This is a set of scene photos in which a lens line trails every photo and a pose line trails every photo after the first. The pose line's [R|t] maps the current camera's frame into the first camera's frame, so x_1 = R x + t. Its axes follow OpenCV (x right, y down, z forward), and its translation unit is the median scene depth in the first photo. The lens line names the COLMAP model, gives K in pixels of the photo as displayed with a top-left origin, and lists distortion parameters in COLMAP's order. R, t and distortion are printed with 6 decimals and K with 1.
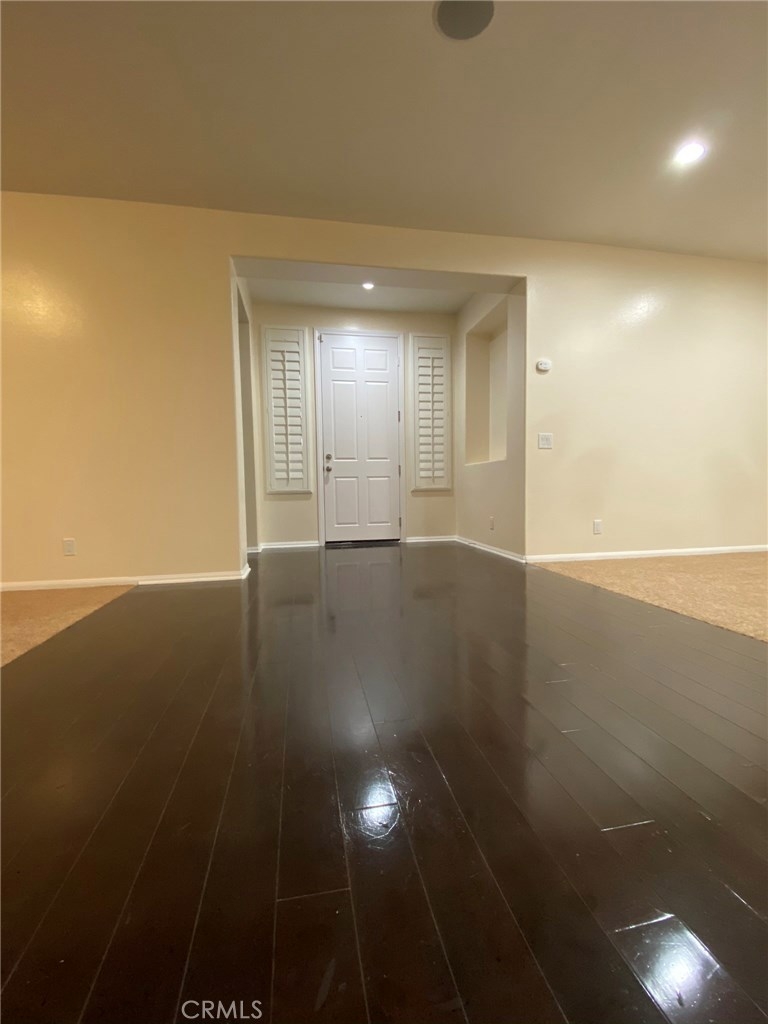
lens RADIAL K [[415.6, 0, 380.0], [0, 415.6, 511.4], [0, 0, 1]] dist [-0.017635, -0.000336]
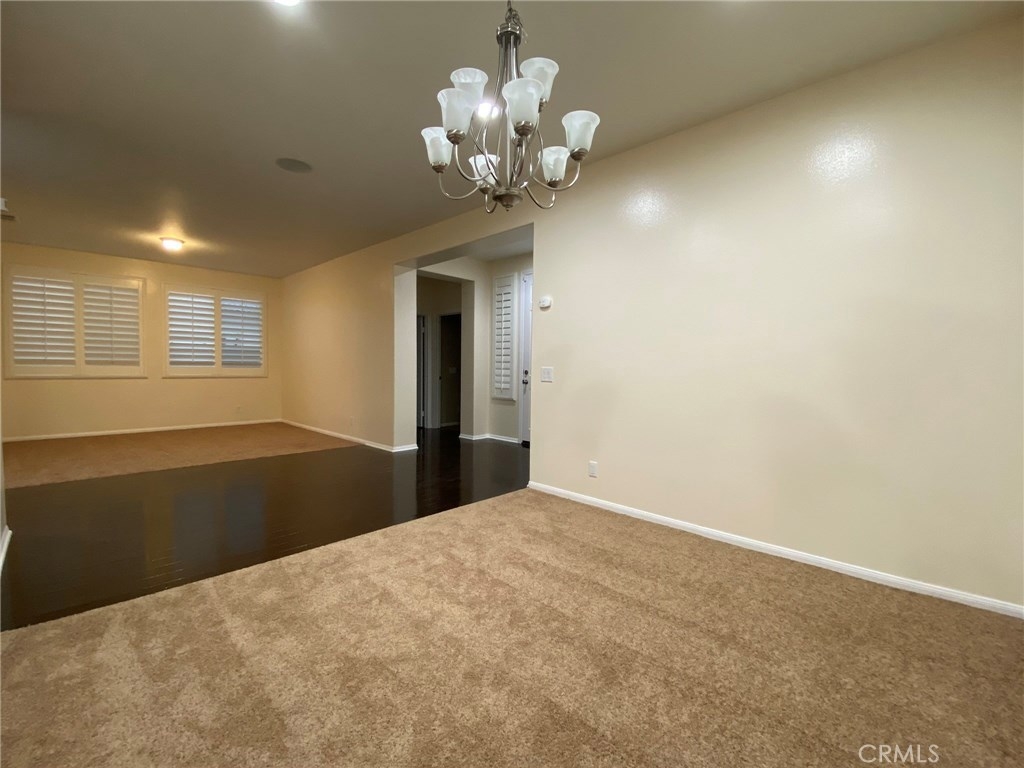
lens RADIAL K [[415.6, 0, 510.0], [0, 415.6, 384.8], [0, 0, 1]] dist [-0.017635, -0.000336]
pose [[0.595490, 0.056871, -0.801347, 0.855164], [-0.075748, 0.997022, 0.014469, -0.110785], [0.799784, 0.052084, 0.598025, 0.225521]]
